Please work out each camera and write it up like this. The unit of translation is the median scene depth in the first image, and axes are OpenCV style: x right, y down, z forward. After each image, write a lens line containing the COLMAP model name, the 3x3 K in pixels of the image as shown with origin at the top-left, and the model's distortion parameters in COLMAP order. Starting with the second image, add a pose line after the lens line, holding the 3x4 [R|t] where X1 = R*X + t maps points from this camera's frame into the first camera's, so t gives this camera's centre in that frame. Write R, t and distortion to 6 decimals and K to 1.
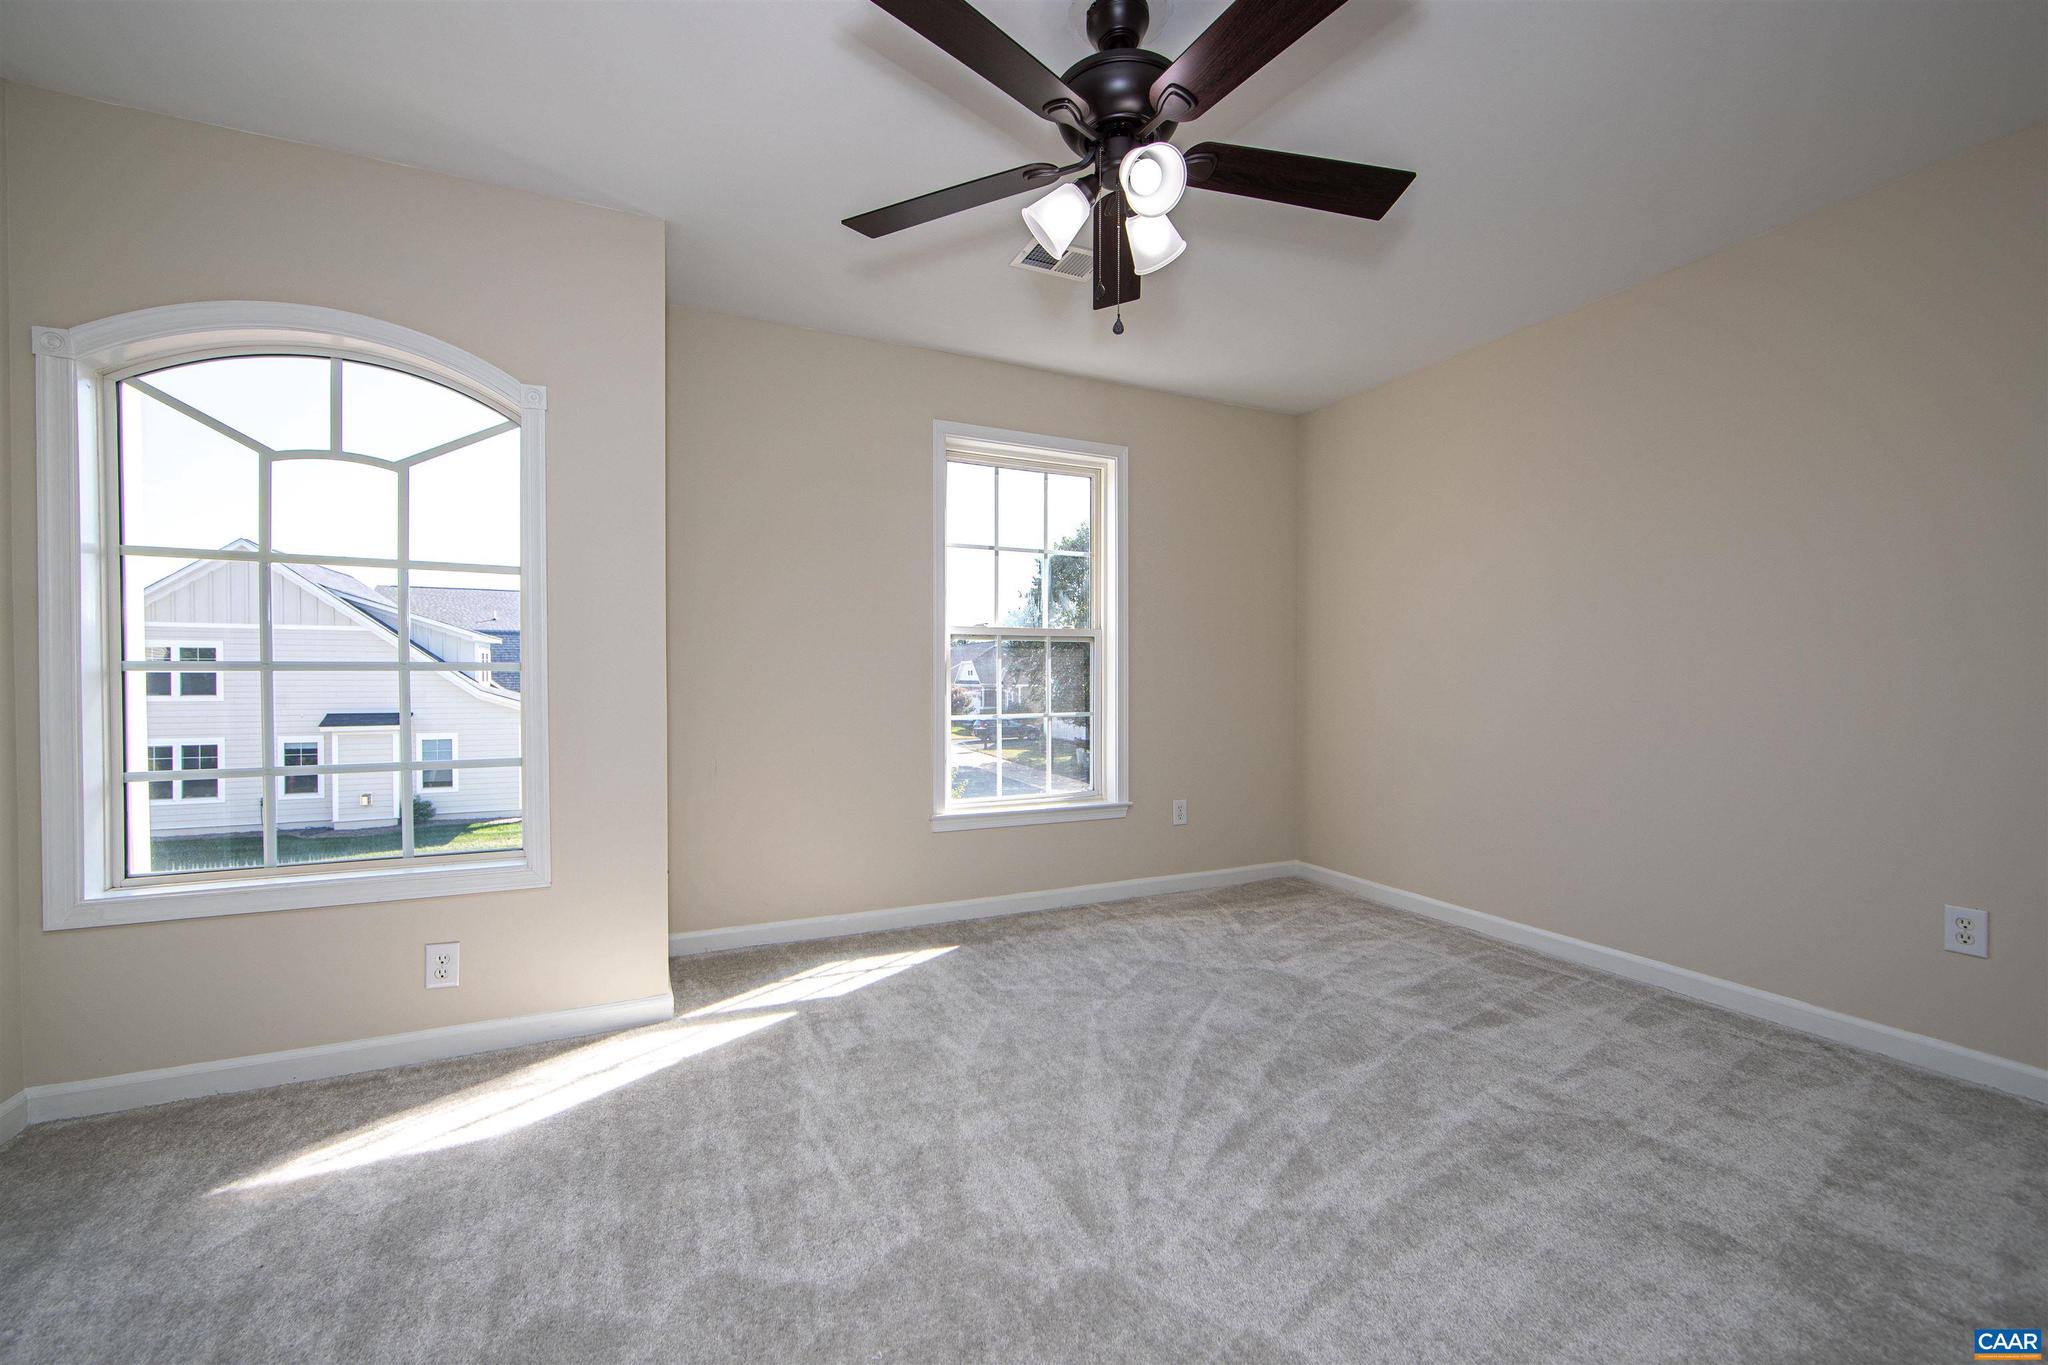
lens RADIAL K [[814.7, 0, 1028.5], [0, 814.7, 693.2], [0, 0, 1]] dist [-0.009284, 0.001467]
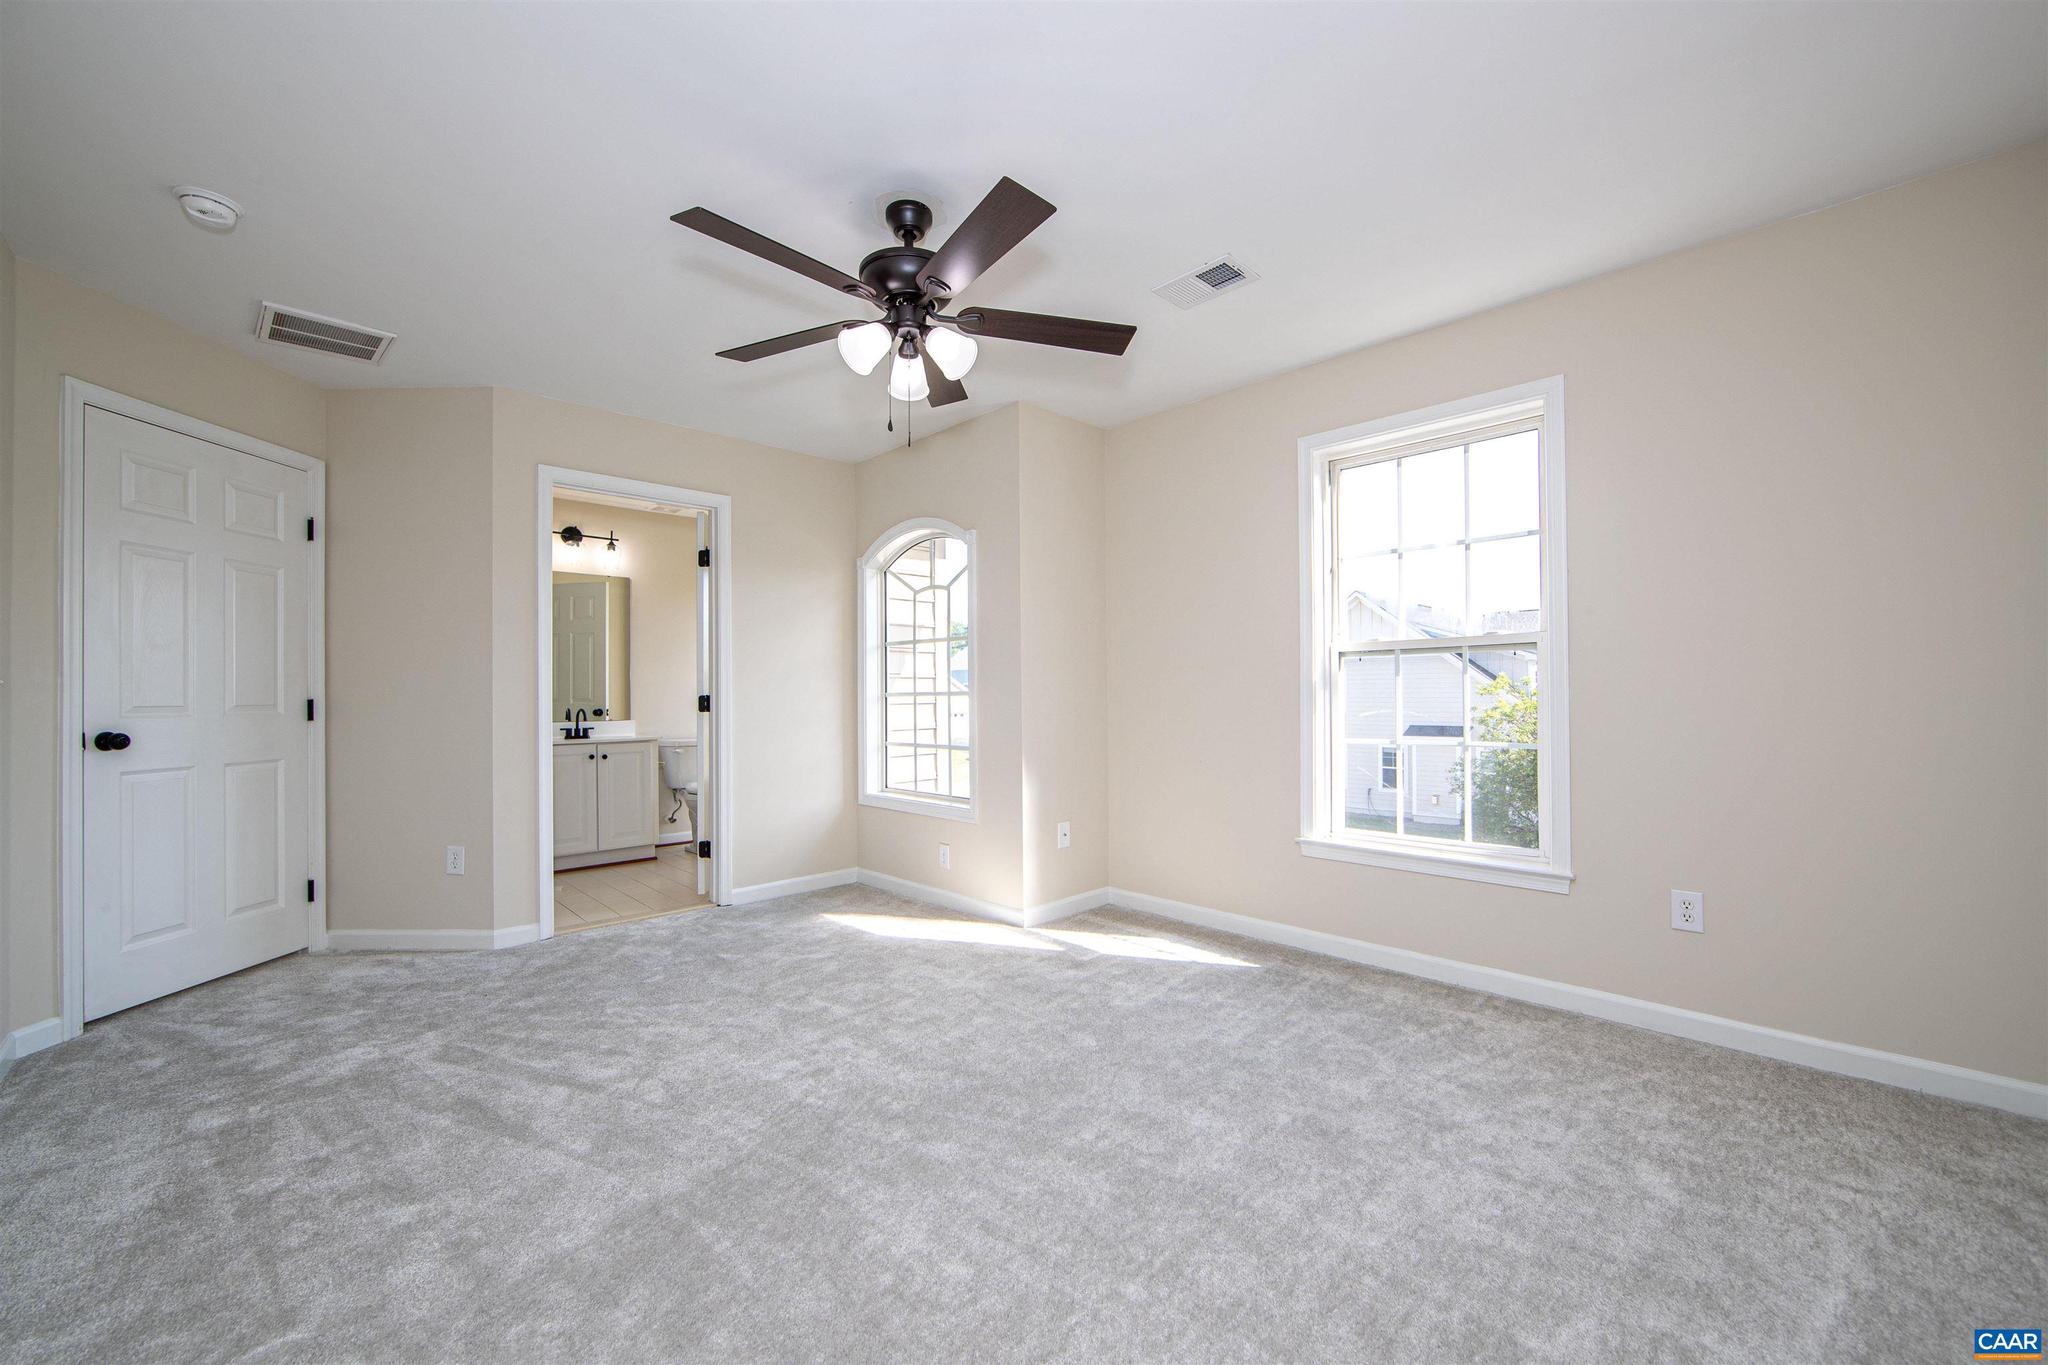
lens RADIAL K [[814.7, 0, 1030.2], [0, 814.7, 685.2], [0, 0, 1]] dist [-0.009284, 0.001467]
pose [[0.337611, -0.015817, -0.941153, 0.821757], [-0.012717, 0.999691, -0.021363, -0.010694], [0.941200, 0.019181, 0.337305, 0.418703]]
